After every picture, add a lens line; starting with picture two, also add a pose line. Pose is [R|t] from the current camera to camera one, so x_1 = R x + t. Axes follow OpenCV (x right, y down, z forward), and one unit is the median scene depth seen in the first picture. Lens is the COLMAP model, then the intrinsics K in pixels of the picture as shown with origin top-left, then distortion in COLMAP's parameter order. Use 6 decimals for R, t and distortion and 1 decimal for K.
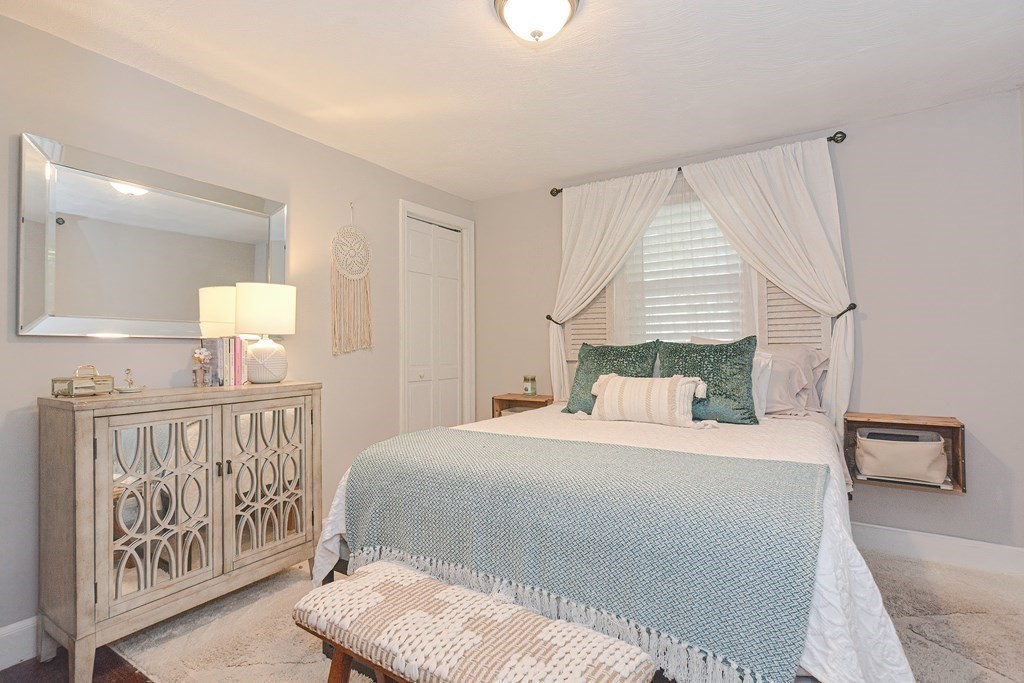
lens RADIAL K [[501.4, 0, 511.4], [0, 501.4, 342.6], [0, 0, 1]] dist [-0.013996, 0.005778]
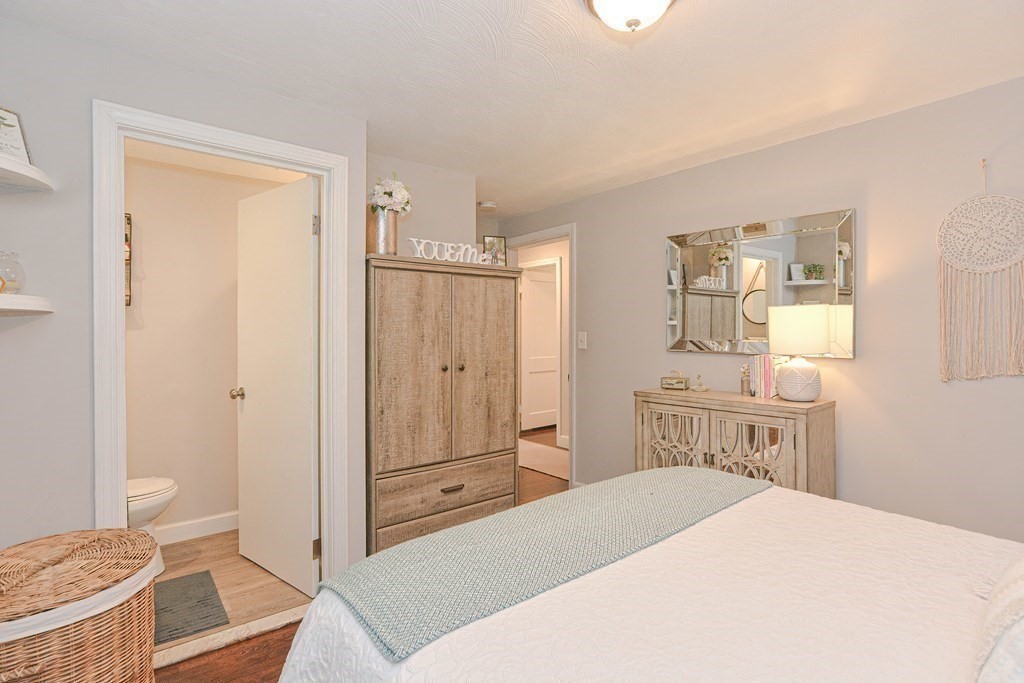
lens RADIAL K [[501.4, 0, 512.4], [0, 501.4, 335.3], [0, 0, 1]] dist [-0.013996, 0.005778]
pose [[-0.287882, 0.014213, -0.957560, 0.341220], [0.013251, 0.999853, 0.010857, -0.037571], [0.957574, -0.009564, -0.288028, 0.379525]]
